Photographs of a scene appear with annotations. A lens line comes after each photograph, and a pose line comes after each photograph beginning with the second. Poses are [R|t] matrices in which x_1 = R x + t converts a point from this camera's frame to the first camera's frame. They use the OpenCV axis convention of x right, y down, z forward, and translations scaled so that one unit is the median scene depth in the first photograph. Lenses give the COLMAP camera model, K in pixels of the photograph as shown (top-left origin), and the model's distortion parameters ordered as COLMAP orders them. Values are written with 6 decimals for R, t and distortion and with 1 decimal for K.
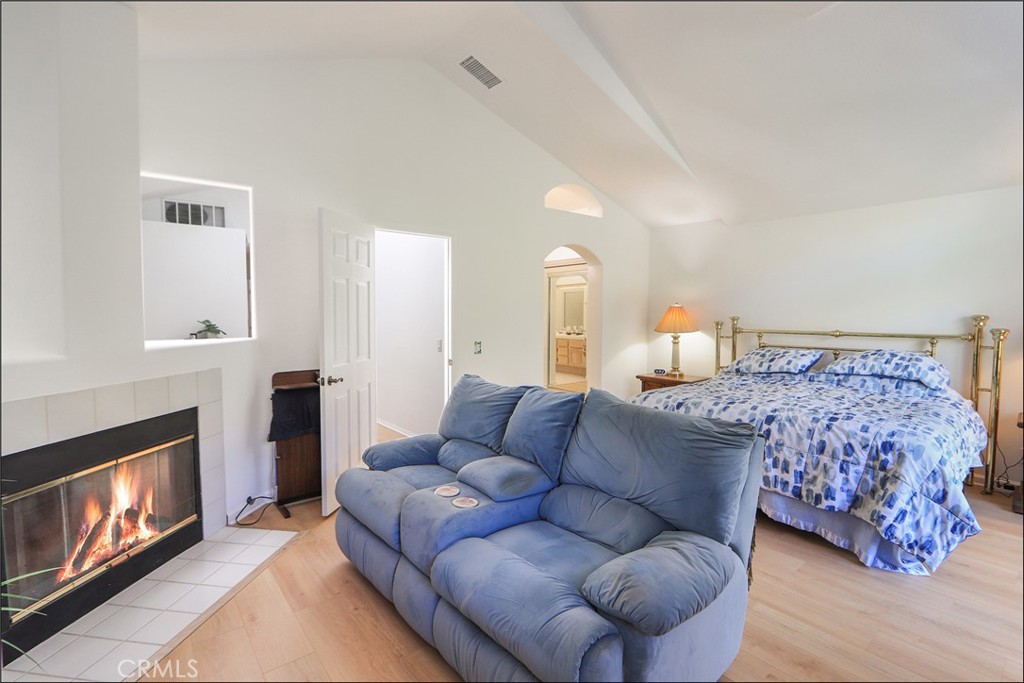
lens RADIAL K [[475.7, 0, 506.7], [0, 475.7, 334.7], [0, 0, 1]] dist [-0.013929, 0.000763]
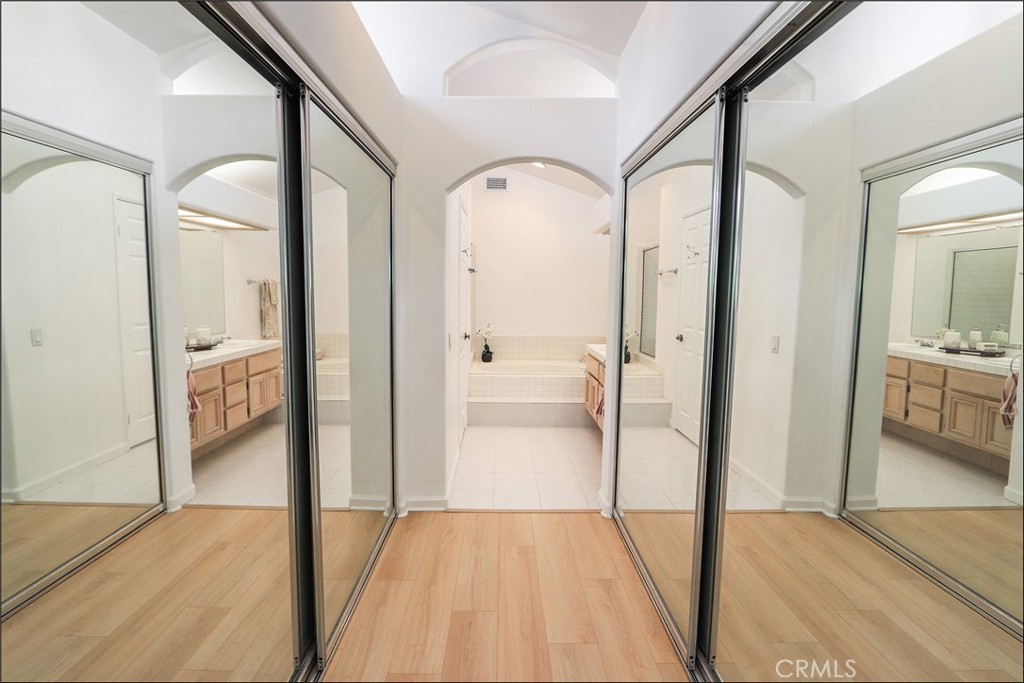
lens RADIAL K [[475.7, 0, 506.7], [0, 475.7, 334.7], [0, 0, 1]] dist [-0.013929, 0.000763]
pose [[0.787221, 0.062300, -0.613516, 0.082009], [-0.034425, 0.997772, 0.057148, -0.023481], [0.615709, -0.023868, 0.787612, 0.502919]]
